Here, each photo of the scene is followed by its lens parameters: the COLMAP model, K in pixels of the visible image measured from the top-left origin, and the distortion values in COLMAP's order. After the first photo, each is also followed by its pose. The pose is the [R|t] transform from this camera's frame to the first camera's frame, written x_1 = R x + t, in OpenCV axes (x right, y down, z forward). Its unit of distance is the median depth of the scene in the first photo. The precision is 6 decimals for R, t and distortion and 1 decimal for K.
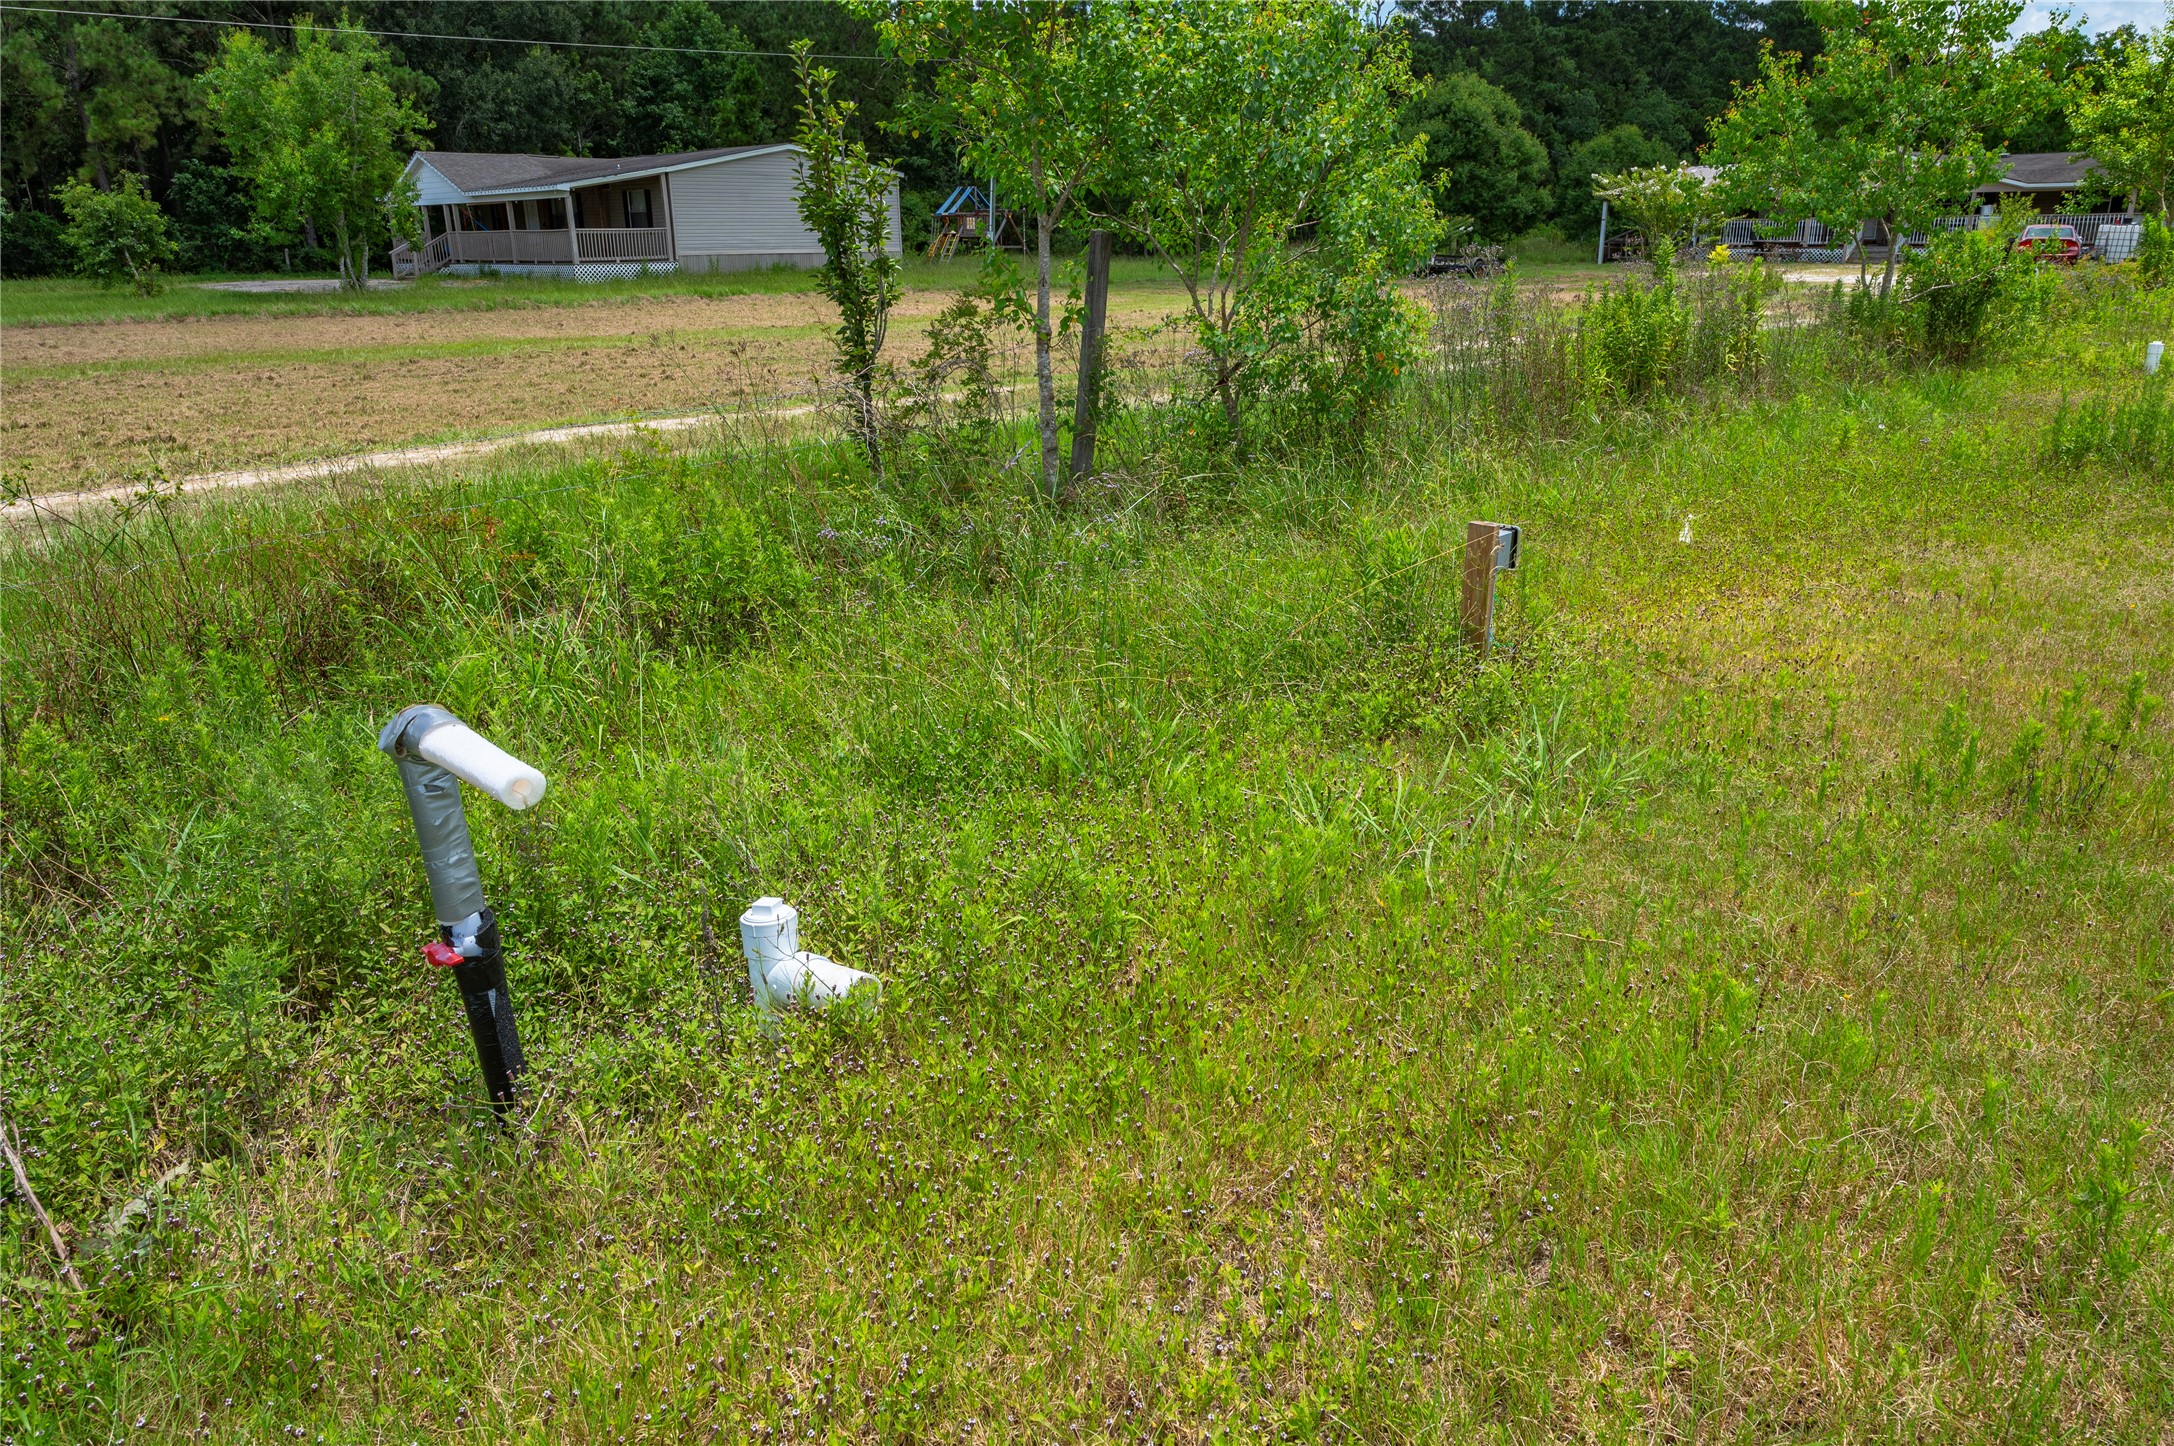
lens RADIAL K [[1500.5, 0, 1087.0], [0, 1500.5, 723.0], [0, 0, 1]] dist [-0.008531, -0.002520]
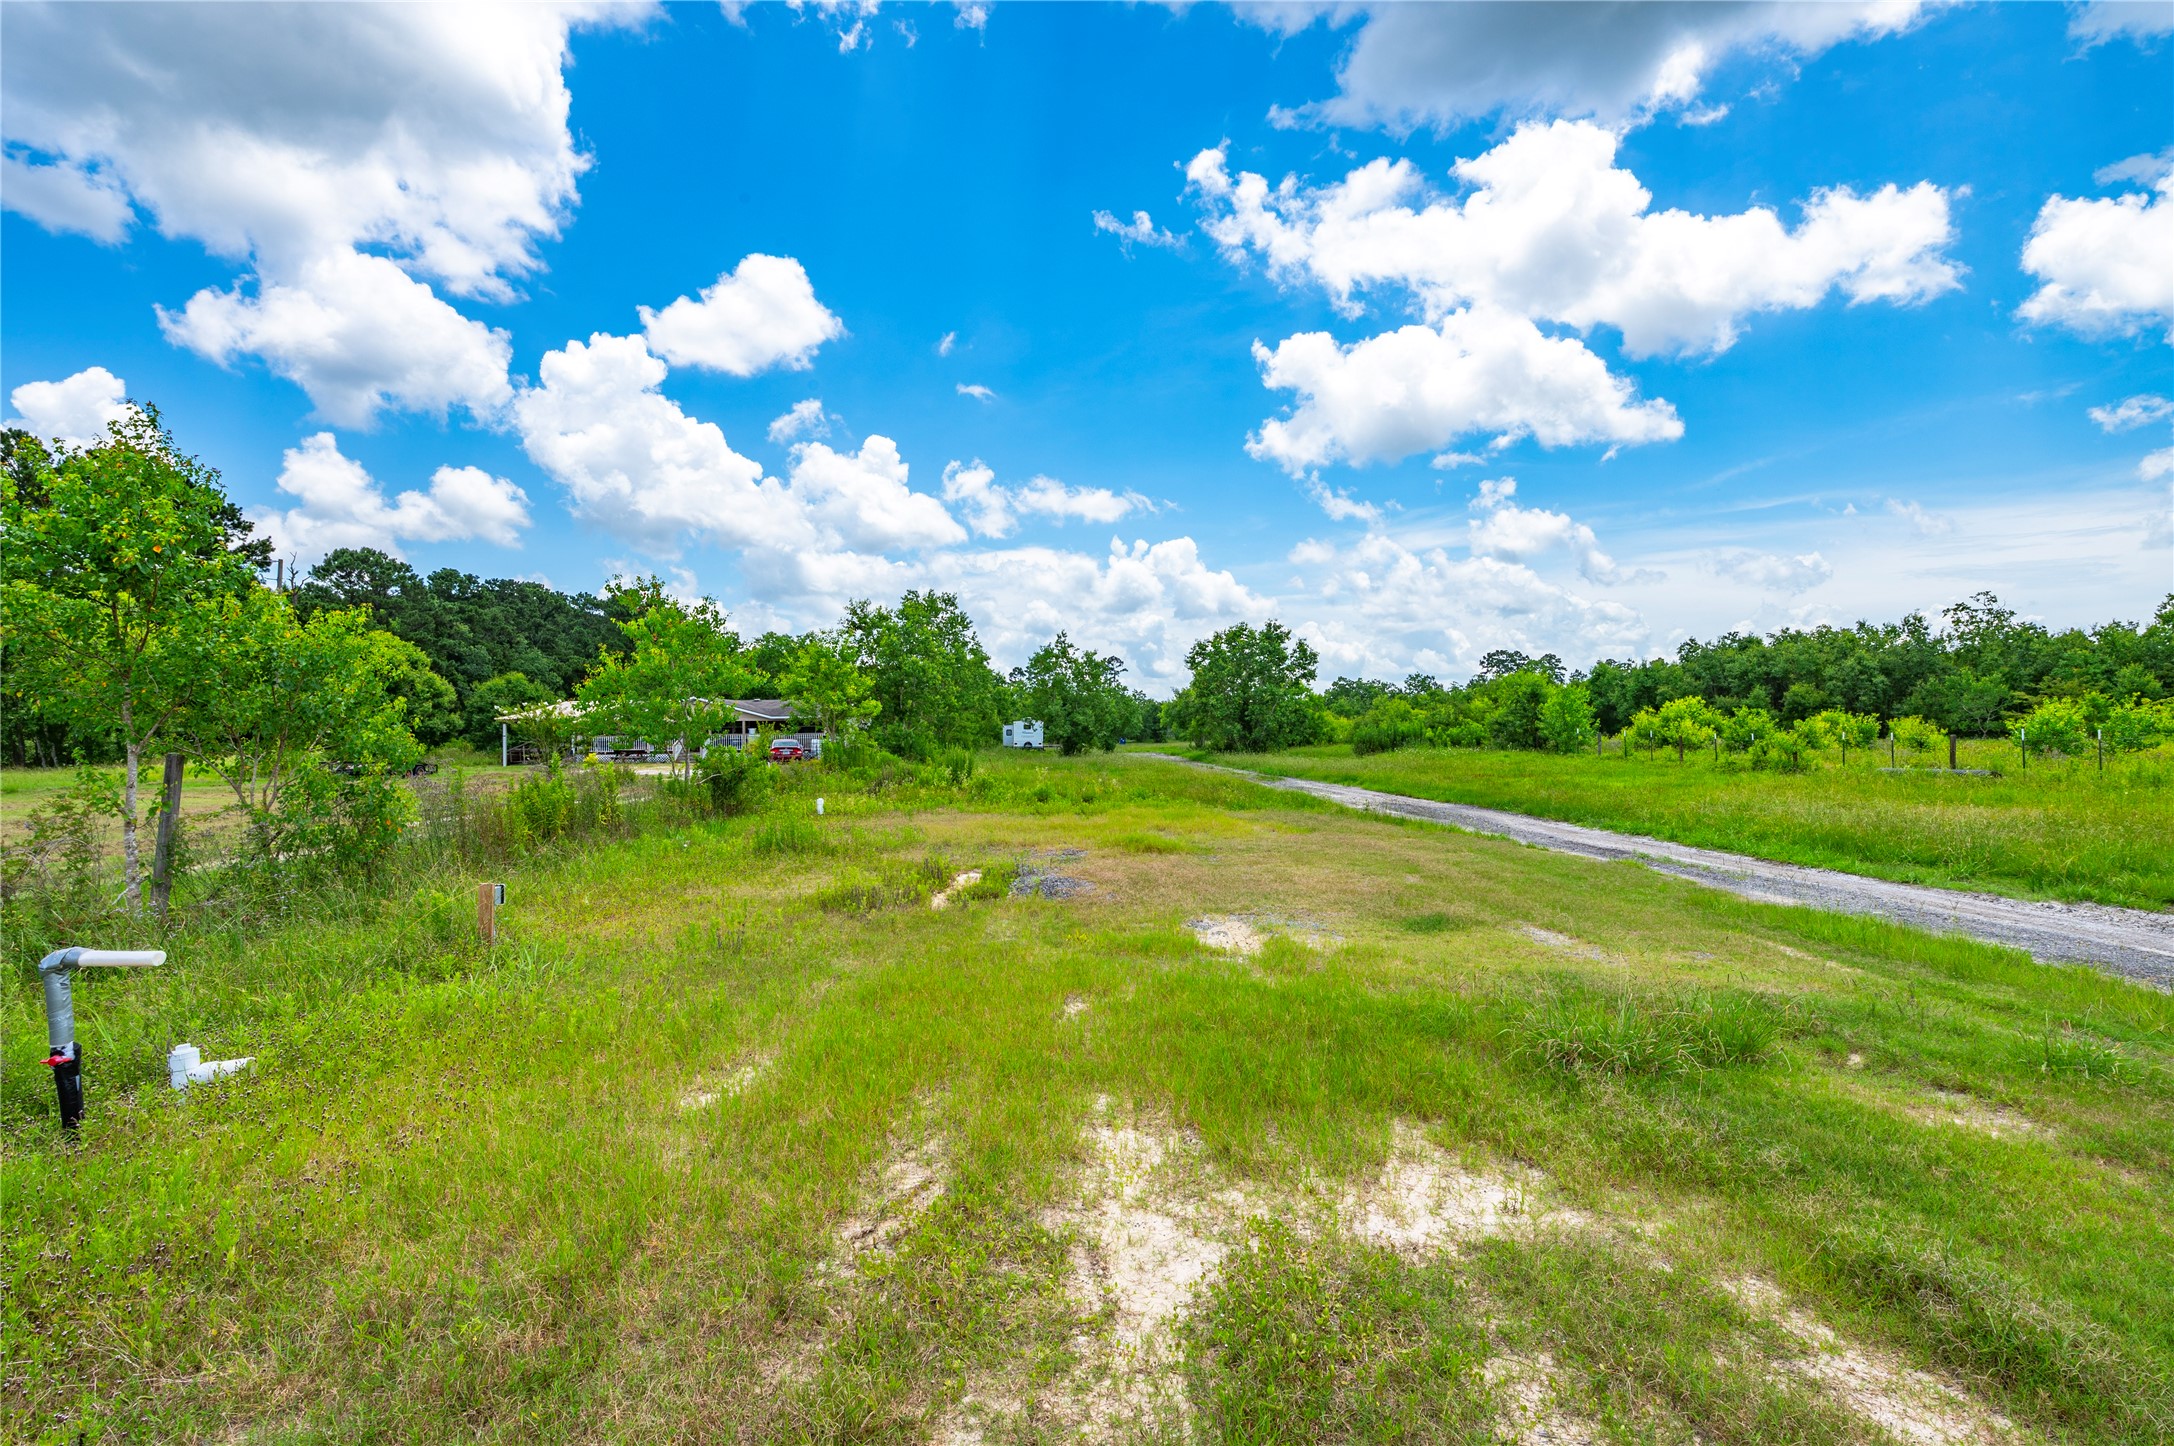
lens RADIAL K [[1100.4, 0, 1087.0], [0, 1100.4, 723.0], [0, 0, 1]] dist [0.008329, 0.000215]
pose [[0.693308, 0.010965, 0.720558, -0.033956], [0.226290, 0.945996, -0.232128, 0.025331], [-0.684190, 0.323992, 0.653386, -0.084327]]
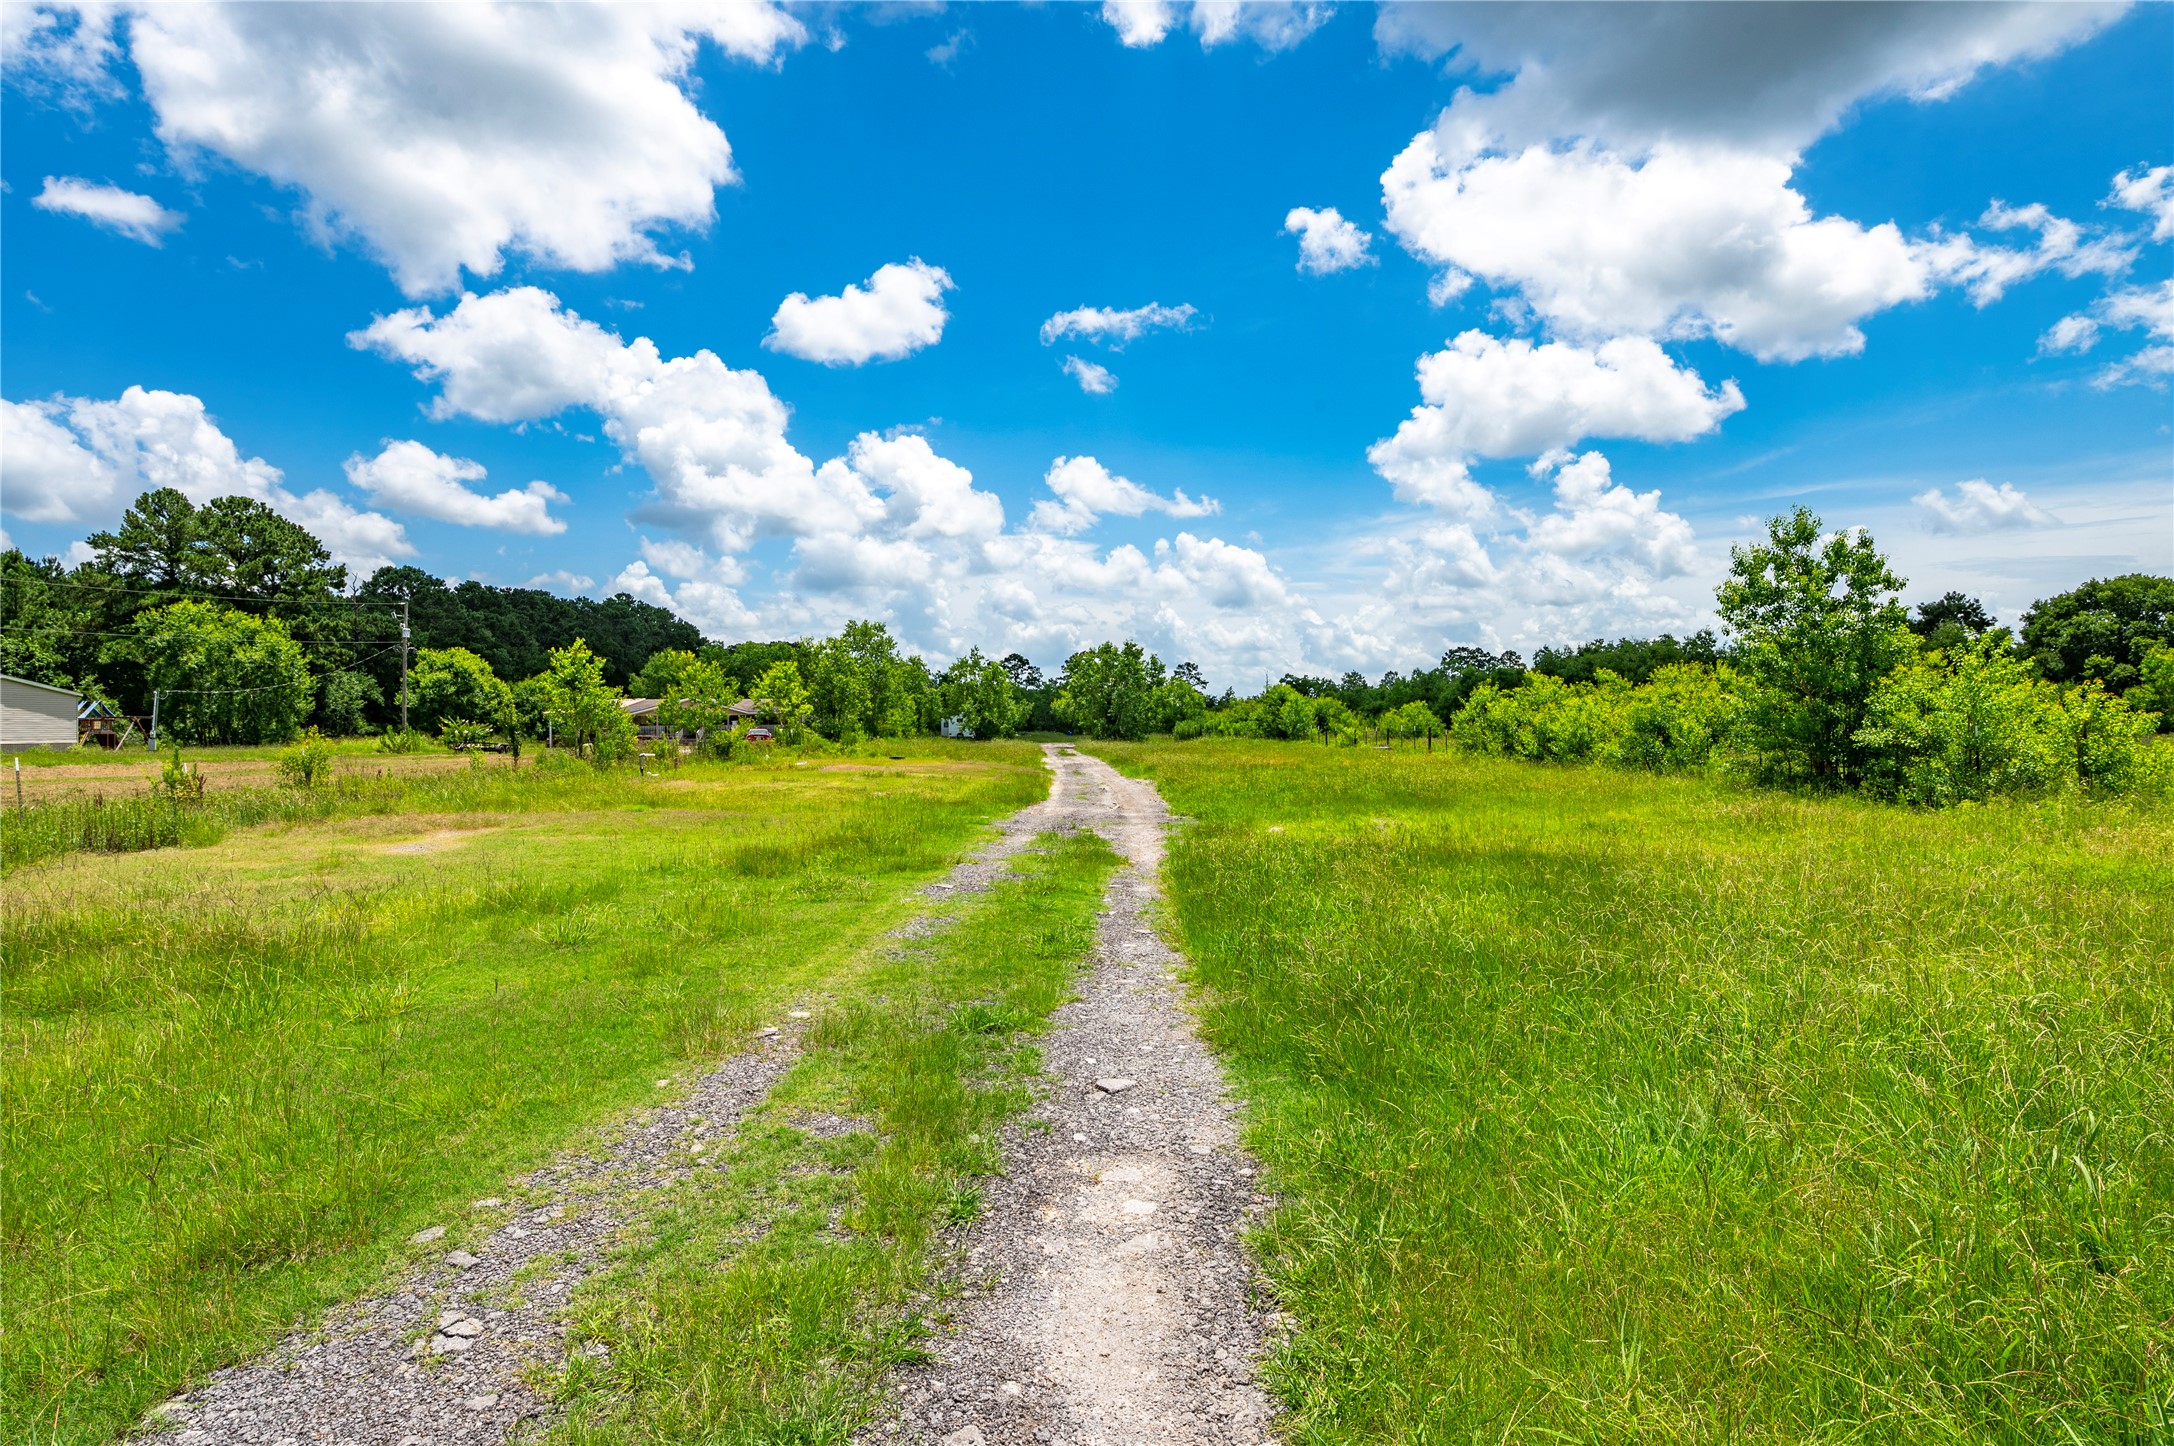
lens RADIAL K [[1152.1, 0, 1087.0], [0, 1152.1, 723.0], [0, 0, 1]] dist [0.002348, 0.000076]
pose [[0.691791, 0.009329, 0.722037, -0.379023], [0.222426, 0.948545, -0.225365, 0.222576], [-0.686987, 0.316506, 0.654120, -0.669468]]
